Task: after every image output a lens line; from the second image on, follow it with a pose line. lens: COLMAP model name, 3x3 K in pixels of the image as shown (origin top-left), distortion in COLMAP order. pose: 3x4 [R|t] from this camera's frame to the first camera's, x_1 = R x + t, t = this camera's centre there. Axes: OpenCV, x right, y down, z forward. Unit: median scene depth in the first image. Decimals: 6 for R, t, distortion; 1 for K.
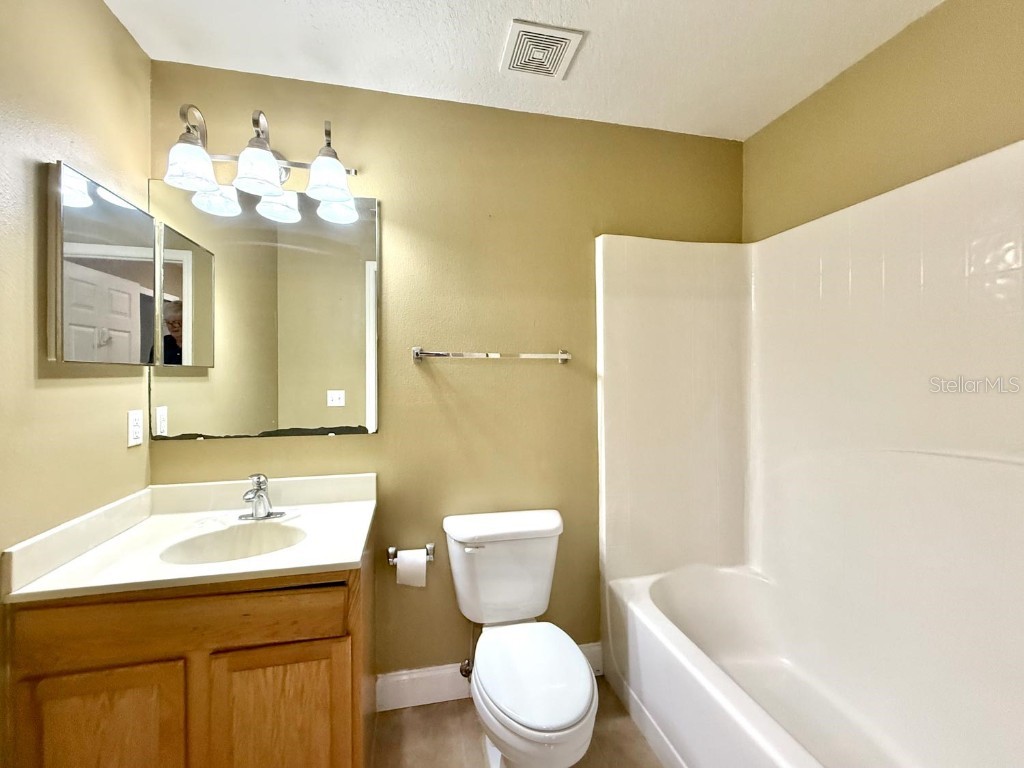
lens RADIAL K [[412.6, 0, 505.6], [0, 412.6, 383.7], [0, 0, 1]] dist [0.000270, -0.000101]
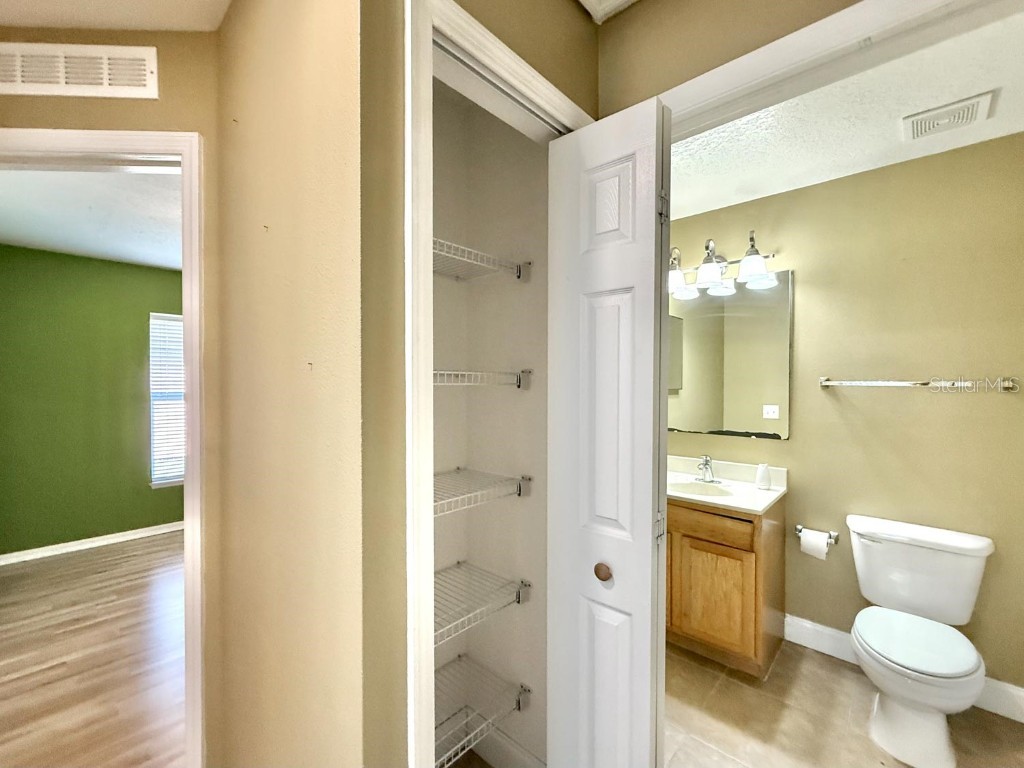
lens RADIAL K [[412.6, 0, 505.6], [0, 412.6, 383.7], [0, 0, 1]] dist [0.000270, -0.000101]
pose [[0.534170, -0.000161, -0.845377, 0.374354], [-0.017035, 0.999795, -0.010954, -0.039590], [0.845206, 0.020252, 0.534057, -0.578019]]
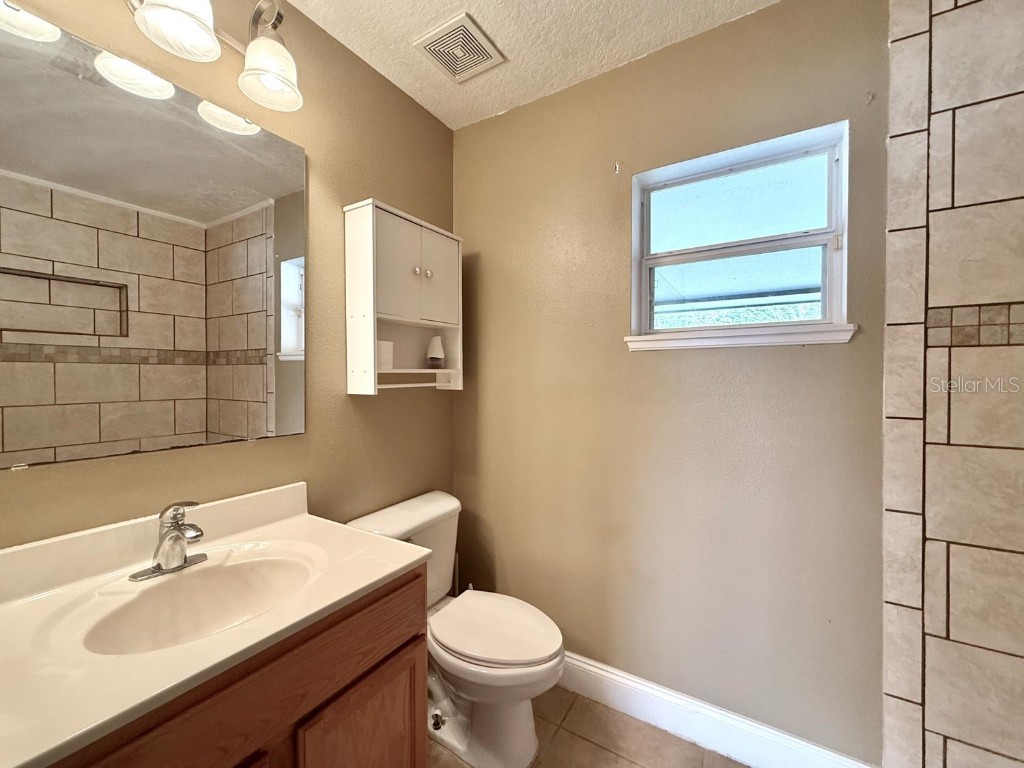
lens RADIAL K [[412.6, 0, 505.6], [0, 412.6, 383.7], [0, 0, 1]] dist [0.000270, -0.000101]
pose [[0.723315, -0.006943, 0.690483, -0.642894], [0.014224, 0.999887, -0.004846, 0.054808], [-0.690372, 0.013327, 0.723332, 0.199055]]
